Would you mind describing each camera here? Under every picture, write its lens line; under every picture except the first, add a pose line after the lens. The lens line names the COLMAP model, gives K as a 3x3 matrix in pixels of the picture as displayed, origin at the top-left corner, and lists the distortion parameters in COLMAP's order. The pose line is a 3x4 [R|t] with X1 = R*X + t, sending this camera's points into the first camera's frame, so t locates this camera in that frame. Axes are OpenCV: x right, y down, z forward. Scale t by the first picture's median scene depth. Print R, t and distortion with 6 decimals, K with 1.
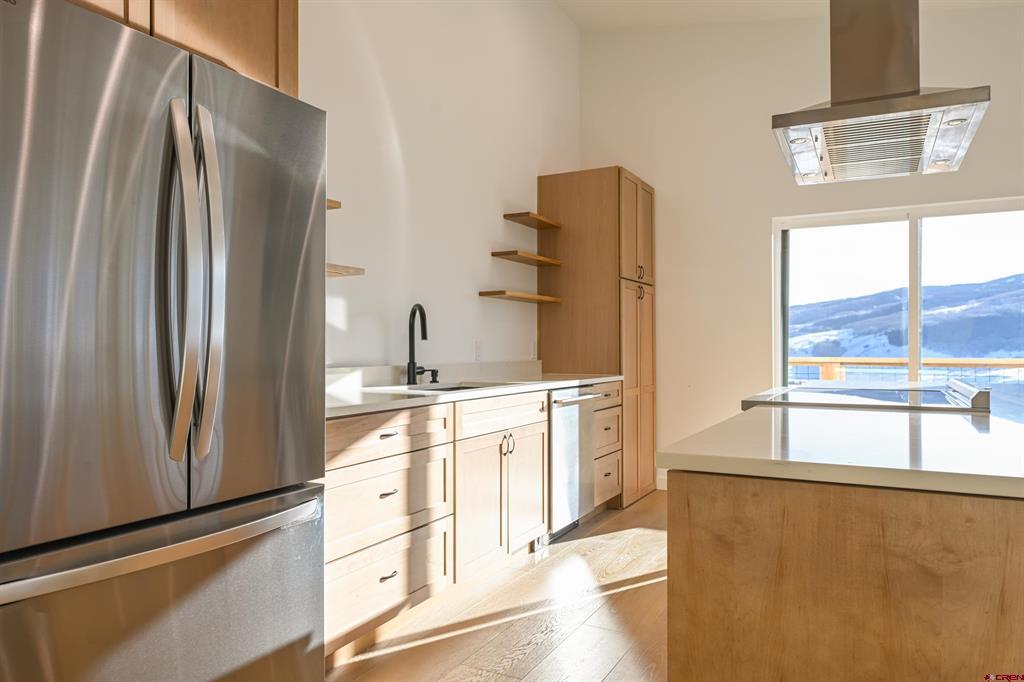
lens RADIAL K [[692.0, 0, 506.9], [0, 692.0, 344.4], [0, 0, 1]] dist [-0.007787, 0.000440]
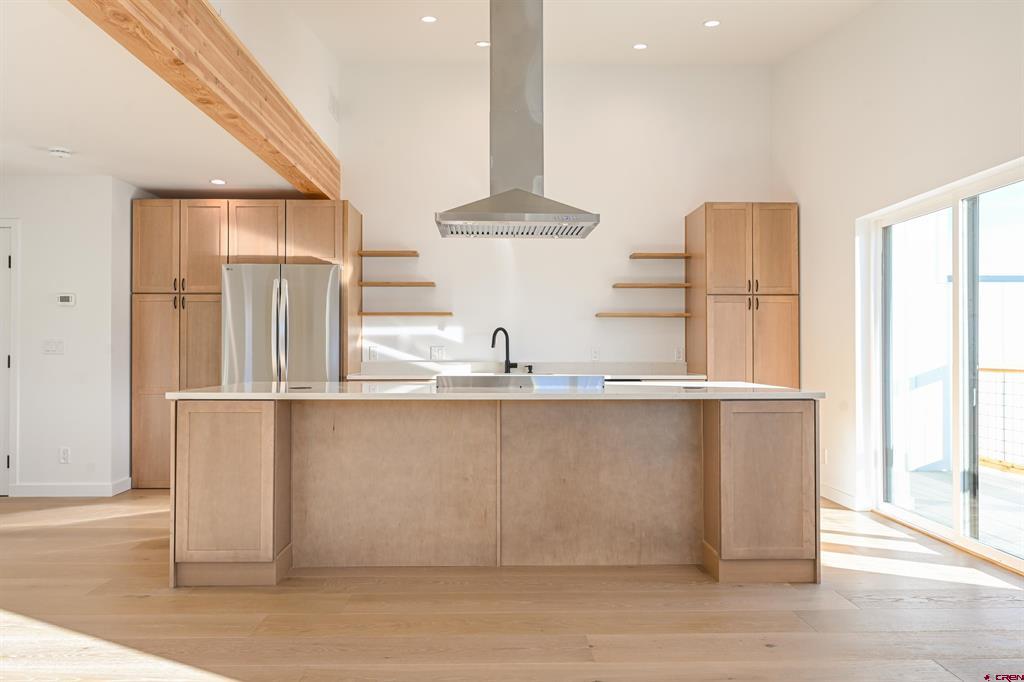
lens RADIAL K [[692.0, 0, 506.9], [0, 692.0, 344.4], [0, 0, 1]] dist [-0.007787, 0.000440]
pose [[0.492680, -0.006798, -0.870184, 1.142241], [0.002663, 0.999977, -0.006304, -0.003097], [0.870206, 0.000789, 0.492687, 0.113145]]
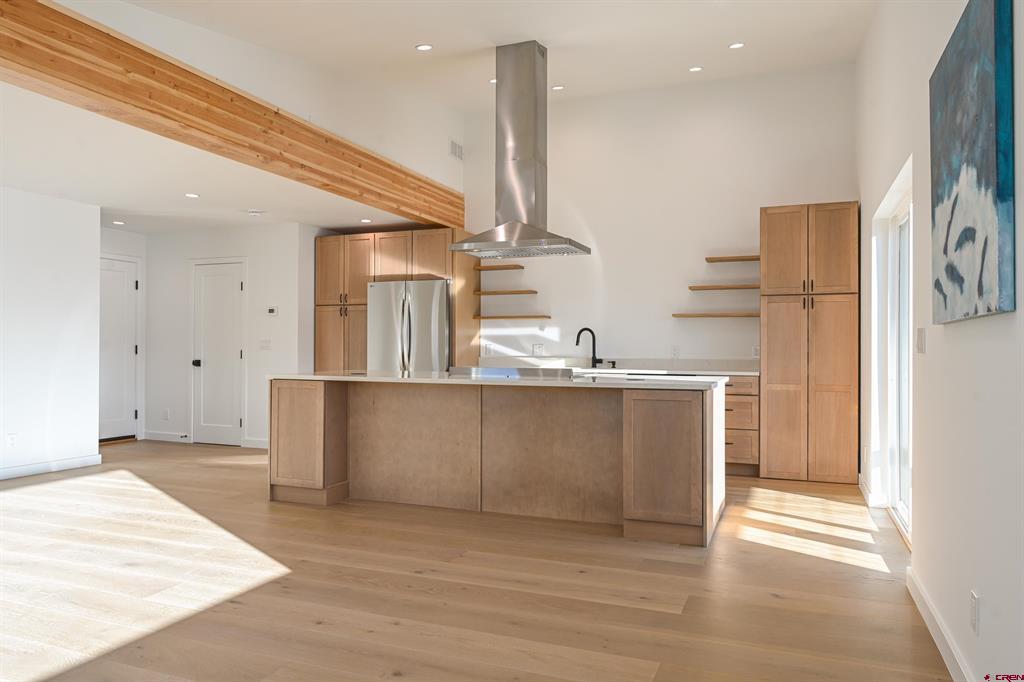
lens RADIAL K [[692.0, 0, 506.9], [0, 692.0, 344.4], [0, 0, 1]] dist [-0.007787, 0.000440]
pose [[0.114184, -0.002132, -0.993457, 1.507375], [0.000596, 0.999998, -0.002078, -0.004338], [0.993459, -0.000355, 0.114185, 0.429137]]
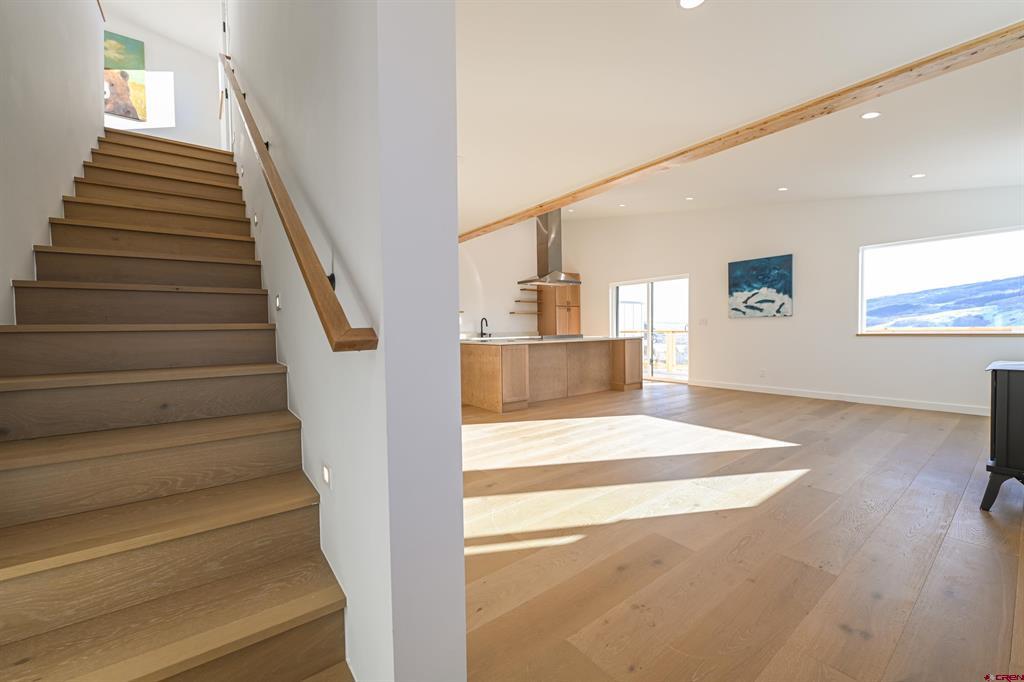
lens RADIAL K [[402.7, 0, 515.0], [0, 402.7, 343.5], [0, 0, 1]] dist [-0.008775, -0.000261]
pose [[0.913211, 0.000895, -0.407486, 0.837309], [0.017897, 0.998945, 0.042303, -0.003375], [0.407094, -0.045924, 0.912231, -0.904560]]
